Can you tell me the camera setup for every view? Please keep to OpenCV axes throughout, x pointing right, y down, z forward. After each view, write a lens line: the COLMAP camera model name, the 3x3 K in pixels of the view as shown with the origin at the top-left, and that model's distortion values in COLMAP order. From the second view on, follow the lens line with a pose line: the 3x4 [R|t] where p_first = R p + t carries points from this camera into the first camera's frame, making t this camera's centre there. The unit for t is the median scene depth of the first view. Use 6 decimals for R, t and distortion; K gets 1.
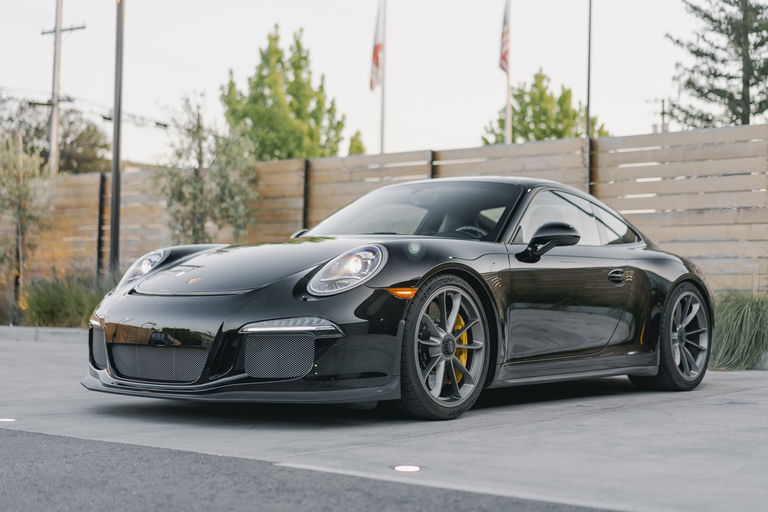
lens RADIAL K [[1184.5, 0, 384.0], [0, 1184.5, 256.0], [0, 0, 1]] dist [0.005500, -0.037256]
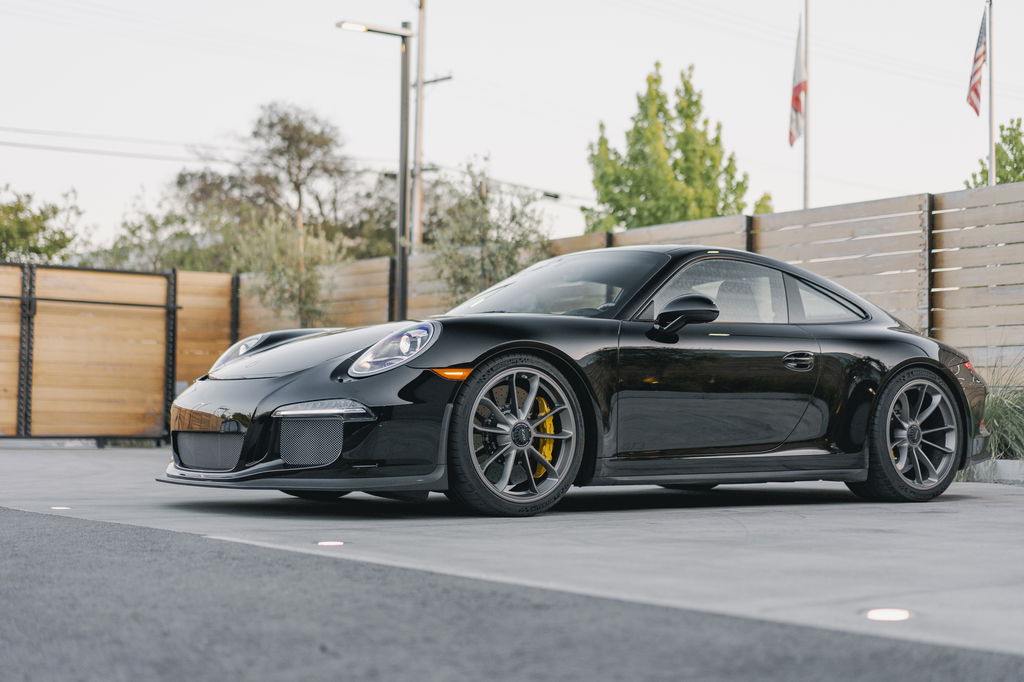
lens RADIAL K [[1579.3, 0, 512.0], [0, 1579.3, 341.0], [0, 0, 1]] dist [0.005500, -0.037256]
pose [[0.968032, -0.013912, -0.250440, 0.288336], [0.010009, 0.999808, -0.016852, 0.021224], [0.250626, 0.013806, 0.967986, -0.130493]]
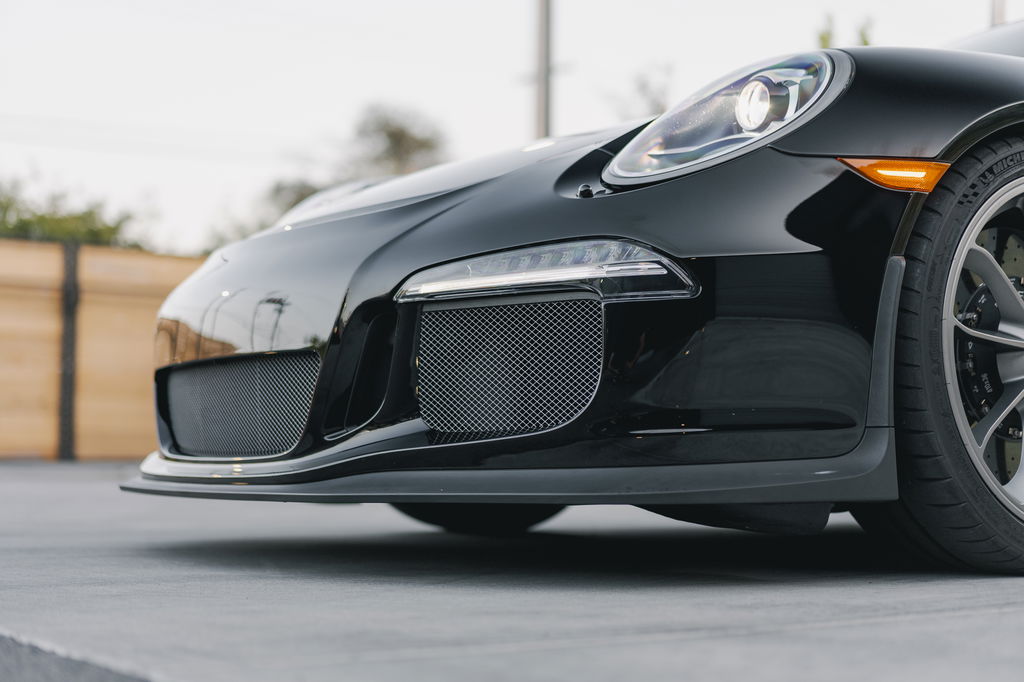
lens RADIAL K [[1579.3, 0, 512.0], [0, 1579.3, 341.0], [0, 0, 1]] dist [0.005500, -0.037256]
pose [[0.950374, -0.029775, -0.309682, 0.037890], [0.017048, 0.998898, -0.043723, 0.074182], [0.310642, 0.036273, 0.949834, 0.440715]]
